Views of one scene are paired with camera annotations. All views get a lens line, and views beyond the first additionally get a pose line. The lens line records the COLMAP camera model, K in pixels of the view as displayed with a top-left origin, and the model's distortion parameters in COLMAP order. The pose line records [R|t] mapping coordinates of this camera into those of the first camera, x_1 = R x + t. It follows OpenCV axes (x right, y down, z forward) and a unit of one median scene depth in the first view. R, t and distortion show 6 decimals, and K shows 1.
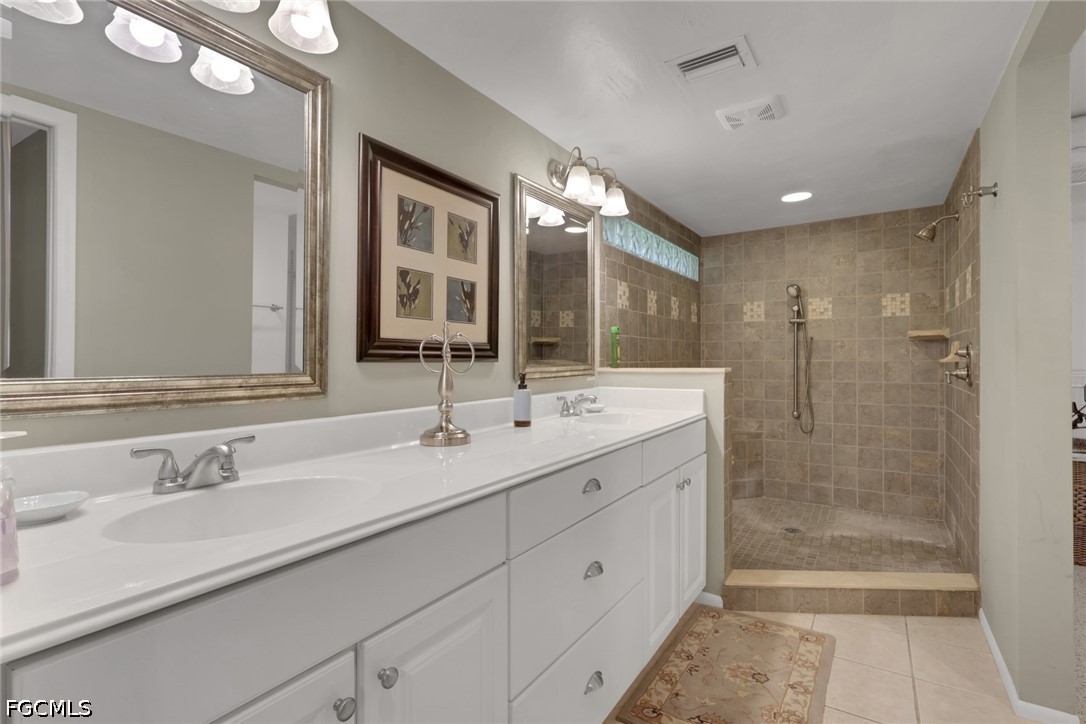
lens RADIAL K [[518.7, 0, 539.2], [0, 518.7, 360.0], [0, 0, 1]] dist [-0.002948, -0.000370]
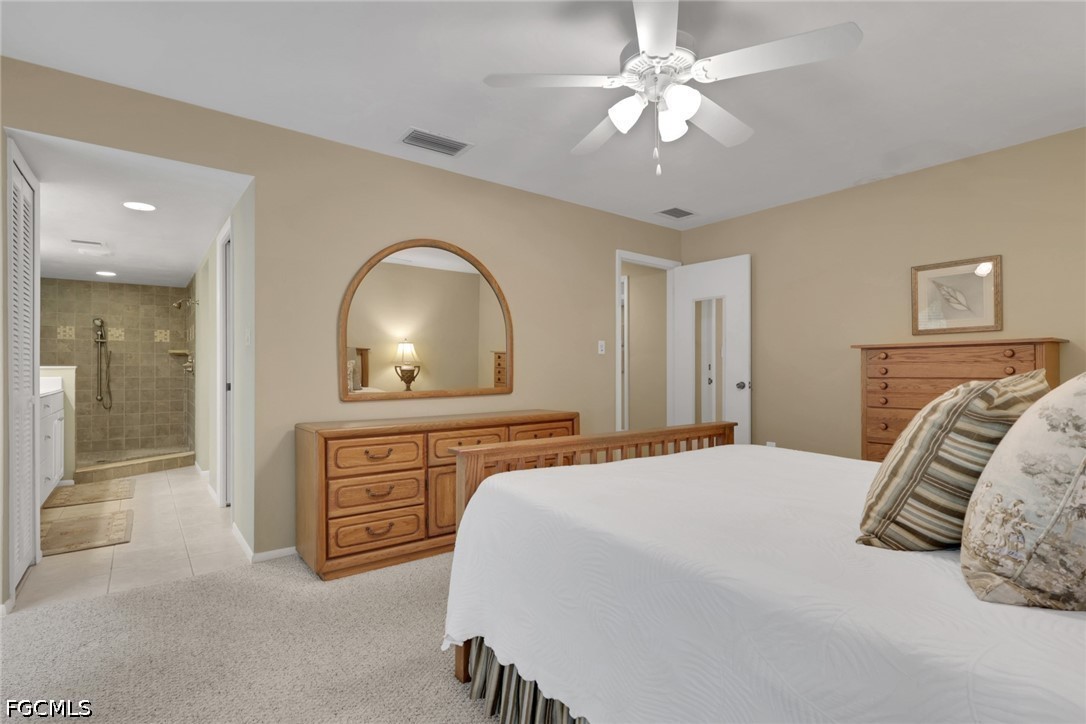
lens RADIAL K [[518.7, 0, 541.8], [0, 518.7, 366.3], [0, 0, 1]] dist [-0.002948, -0.000370]
pose [[0.318419, 0.005028, 0.947937, -0.623950], [-0.000244, 0.999986, -0.005222, 0.013403], [-0.947950, 0.001432, 0.318416, -0.863349]]
